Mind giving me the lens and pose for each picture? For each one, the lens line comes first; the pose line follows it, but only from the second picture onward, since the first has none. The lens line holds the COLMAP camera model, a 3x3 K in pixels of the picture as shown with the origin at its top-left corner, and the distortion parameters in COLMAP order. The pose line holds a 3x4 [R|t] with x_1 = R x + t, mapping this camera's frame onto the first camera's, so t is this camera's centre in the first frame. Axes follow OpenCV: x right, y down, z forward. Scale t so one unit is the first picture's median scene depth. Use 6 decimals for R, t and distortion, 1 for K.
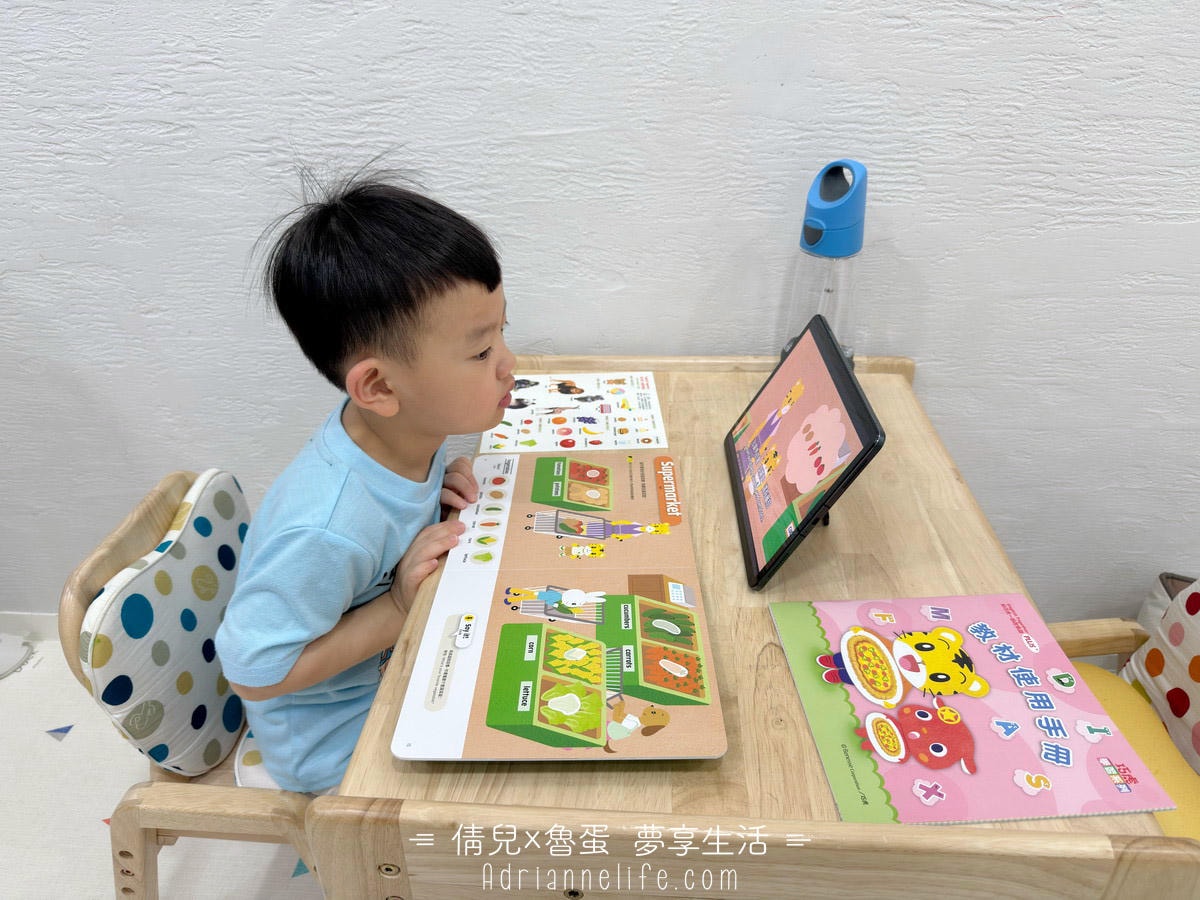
lens RADIAL K [[868.5, 0, 597.6], [0, 868.5, 467.8], [0, 0, 1]] dist [0.025230, -0.052695]
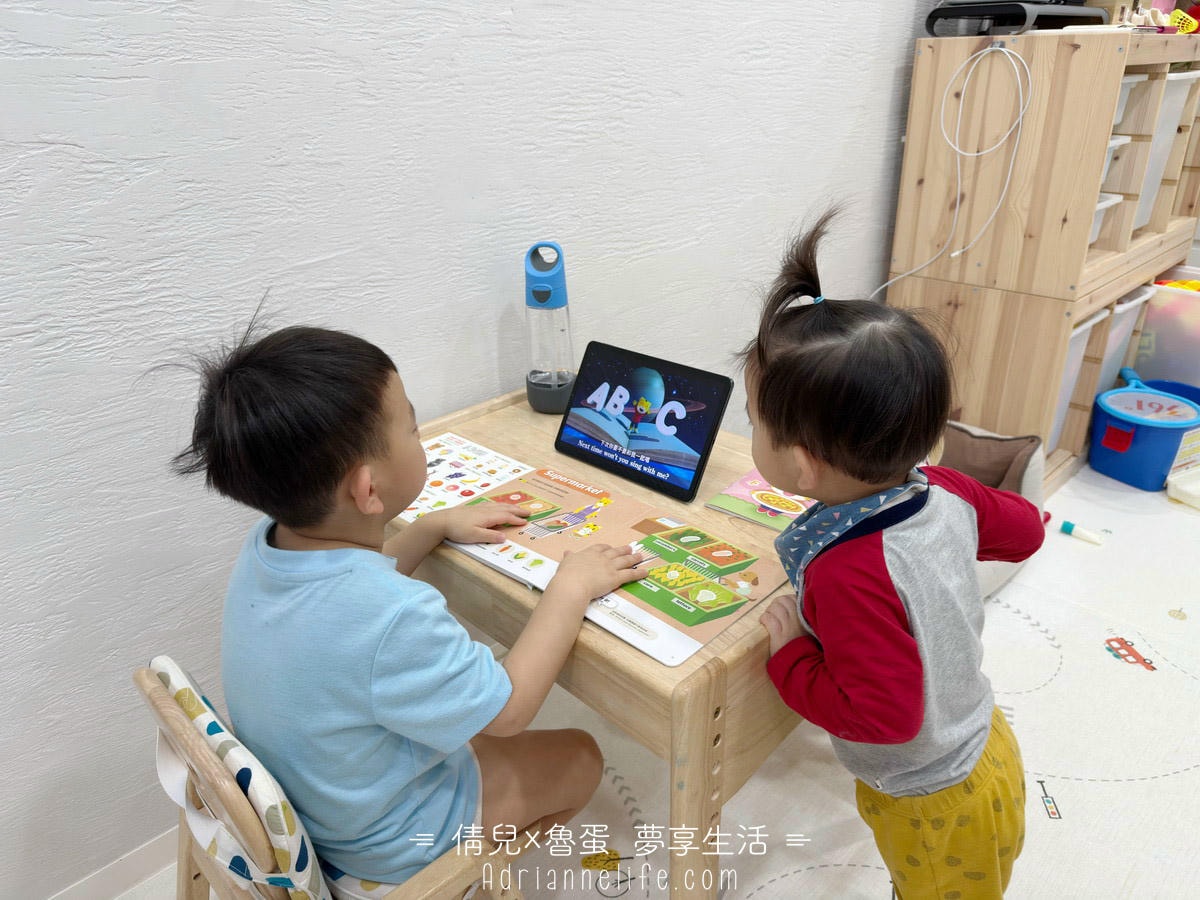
lens RADIAL K [[833.6, 0, 584.4], [0, 833.6, 452.6], [0, 0, 1]] dist [-0.004313, -0.007675]
pose [[0.680806, -0.316147, 0.660722, -0.645883], [0.396318, 0.917600, 0.030695, -0.045122], [-0.615983, 0.240958, 0.750003, 0.015719]]
